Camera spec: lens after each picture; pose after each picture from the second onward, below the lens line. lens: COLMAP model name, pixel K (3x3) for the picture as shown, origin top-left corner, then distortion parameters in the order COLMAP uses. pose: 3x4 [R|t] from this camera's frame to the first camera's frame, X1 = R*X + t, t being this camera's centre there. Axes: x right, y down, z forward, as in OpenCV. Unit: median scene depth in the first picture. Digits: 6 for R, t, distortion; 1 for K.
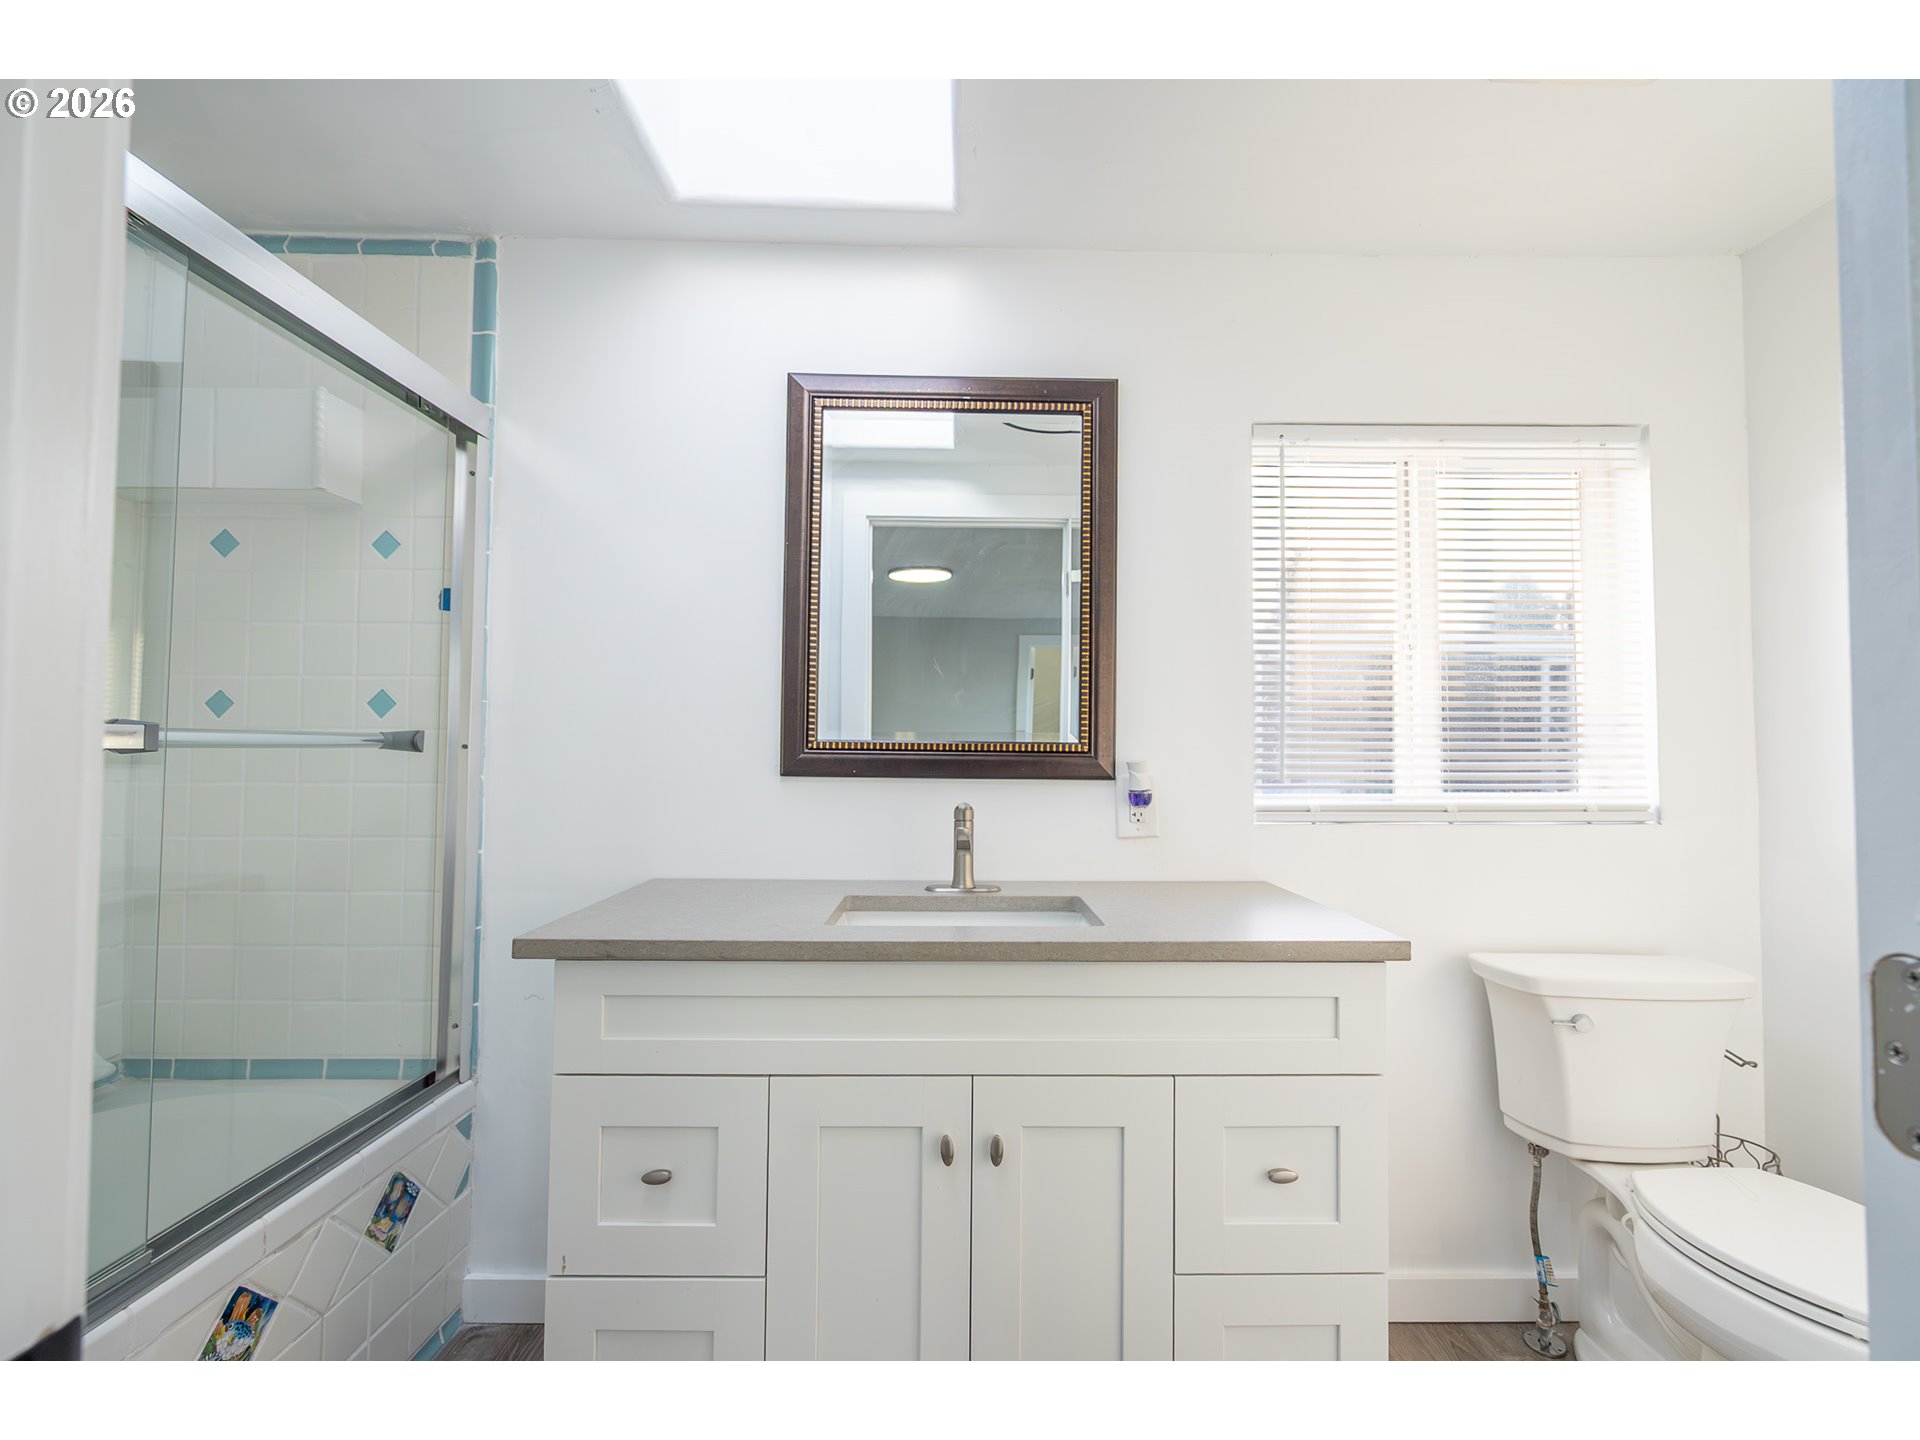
lens RADIAL K [[870.6, 0, 971.6], [0, 870.6, 726.0], [0, 0, 1]] dist [-0.003128, -0.000009]
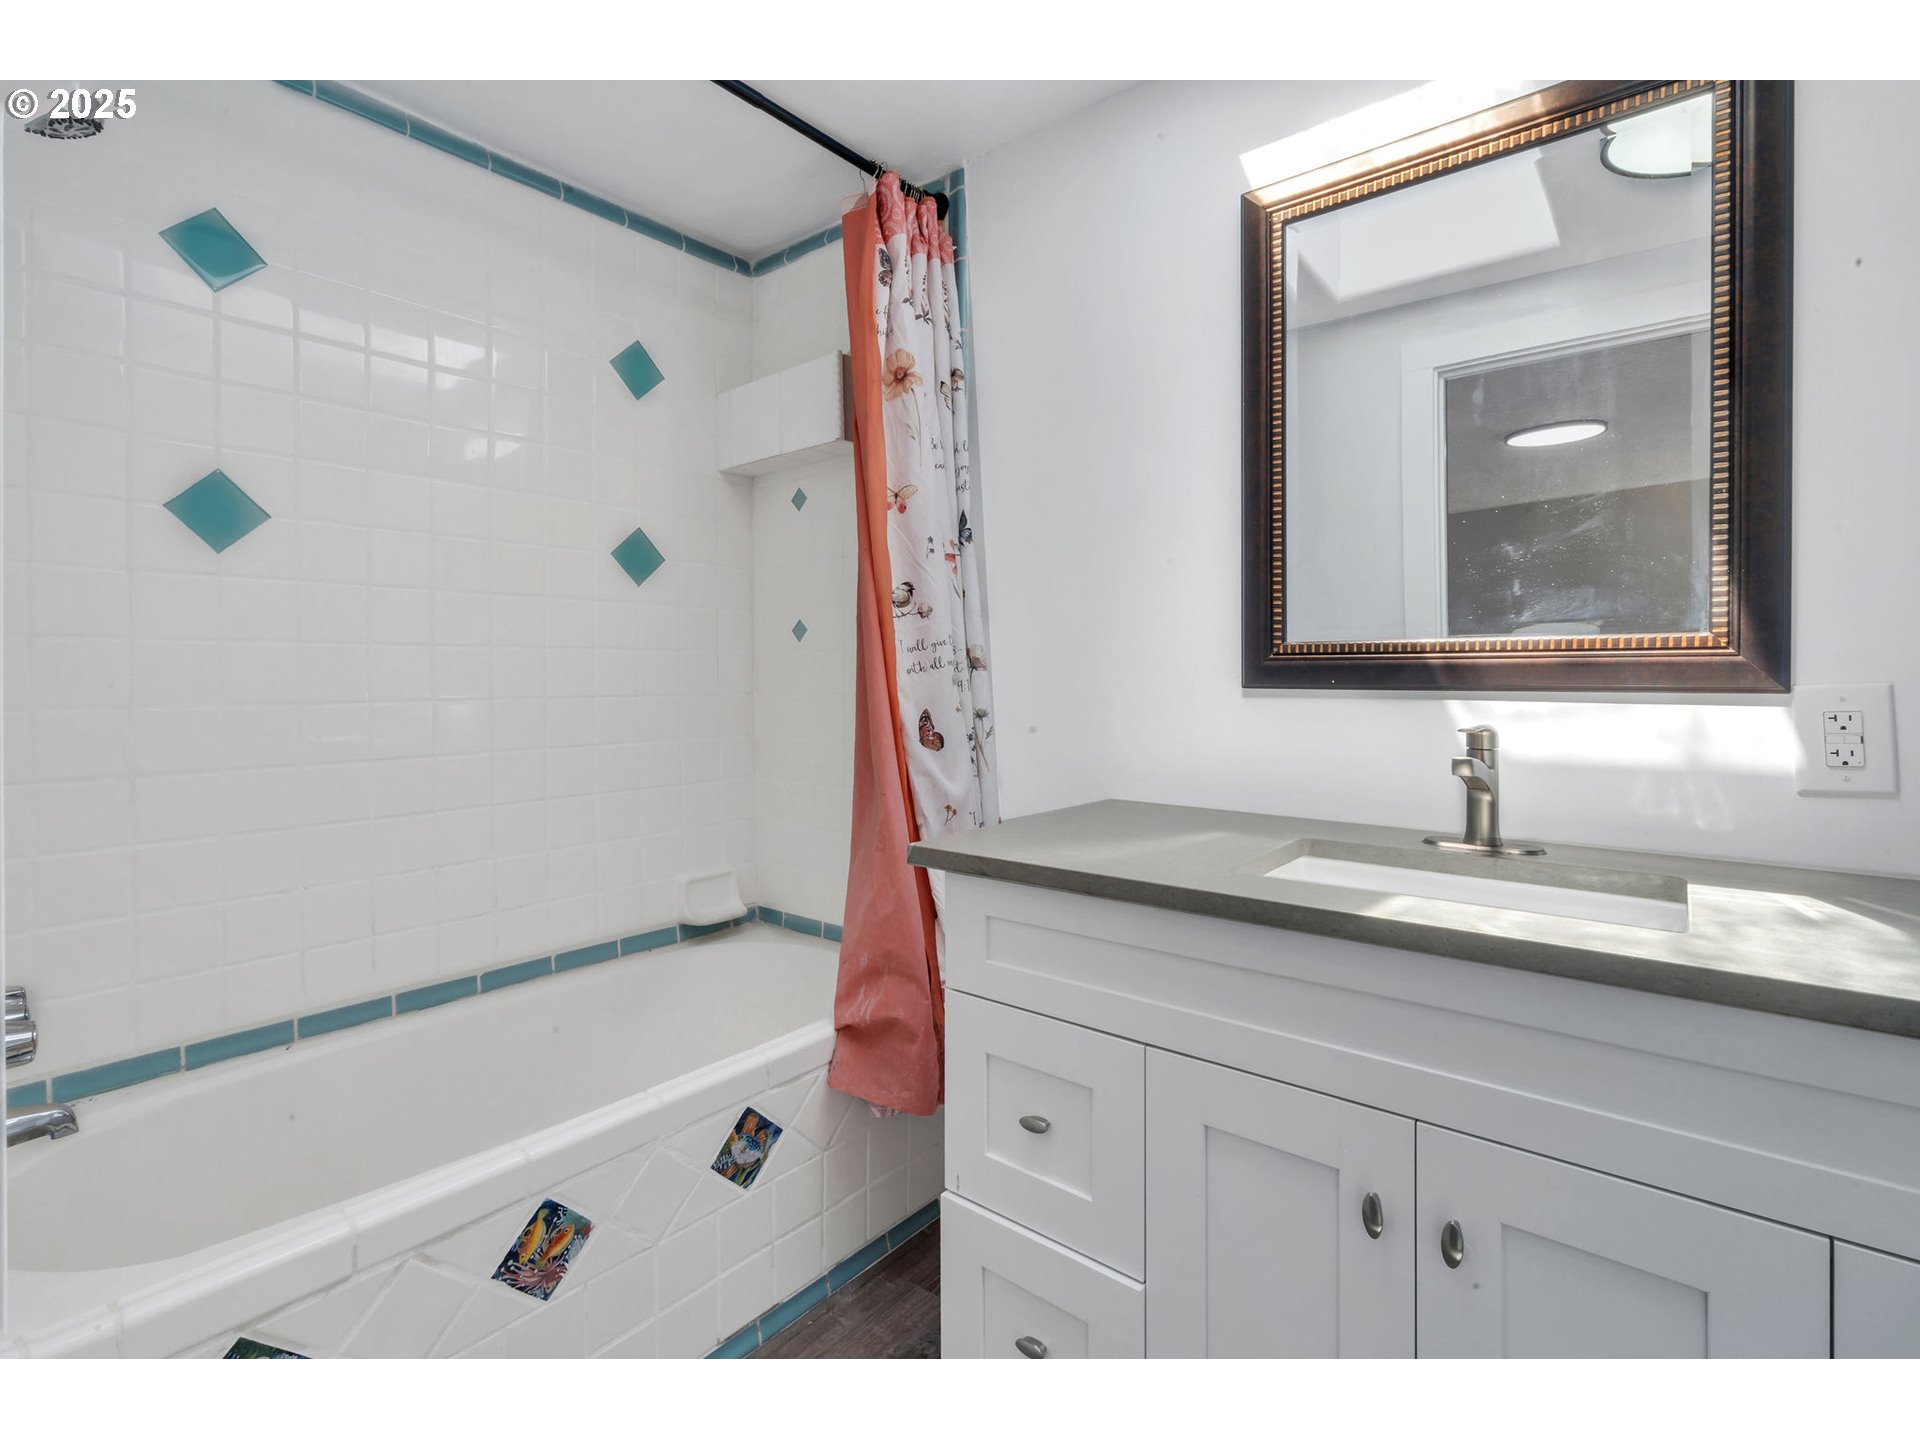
lens RADIAL K [[895.8, 0, 963.6], [0, 895.8, 675.9], [0, 0, 1]] dist [-0.002036, -0.000040]
pose [[0.765837, -0.010240, -0.642953, 0.137454], [0.028637, 0.999424, 0.018194, 0.025510], [0.642397, -0.032346, 0.765689, 0.189984]]
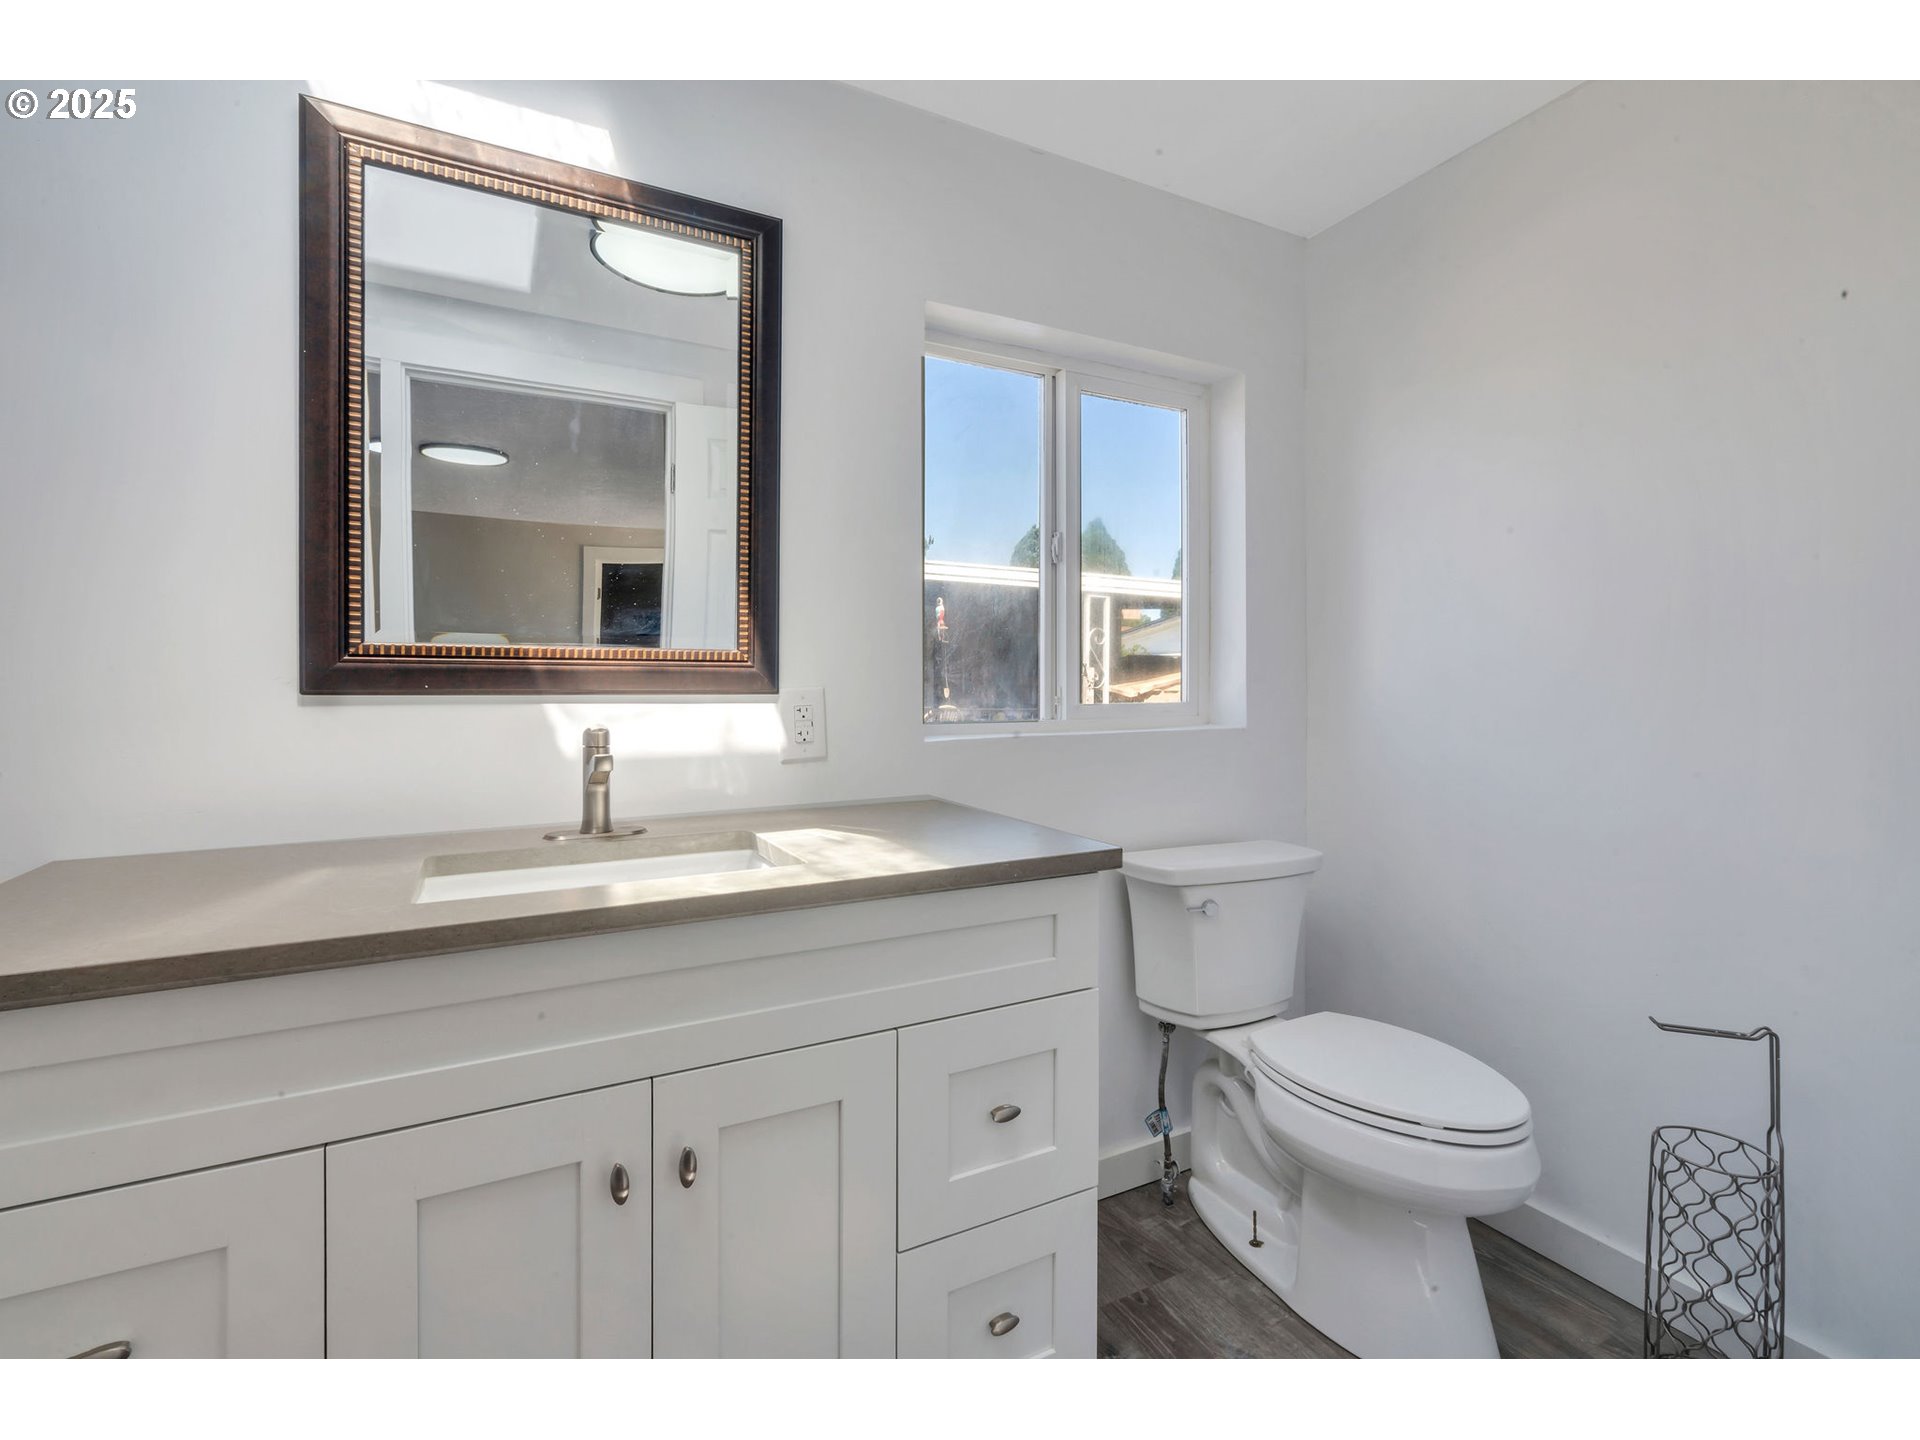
lens RADIAL K [[877.1, 0, 960.5], [0, 877.1, 690.8], [0, 0, 1]] dist [-0.000590, 0.000383]
pose [[0.888859, -0.010471, 0.458061, -0.079713], [-0.009852, 0.999071, 0.041957, 0.022851], [-0.458075, -0.041806, 0.887930, 0.160226]]
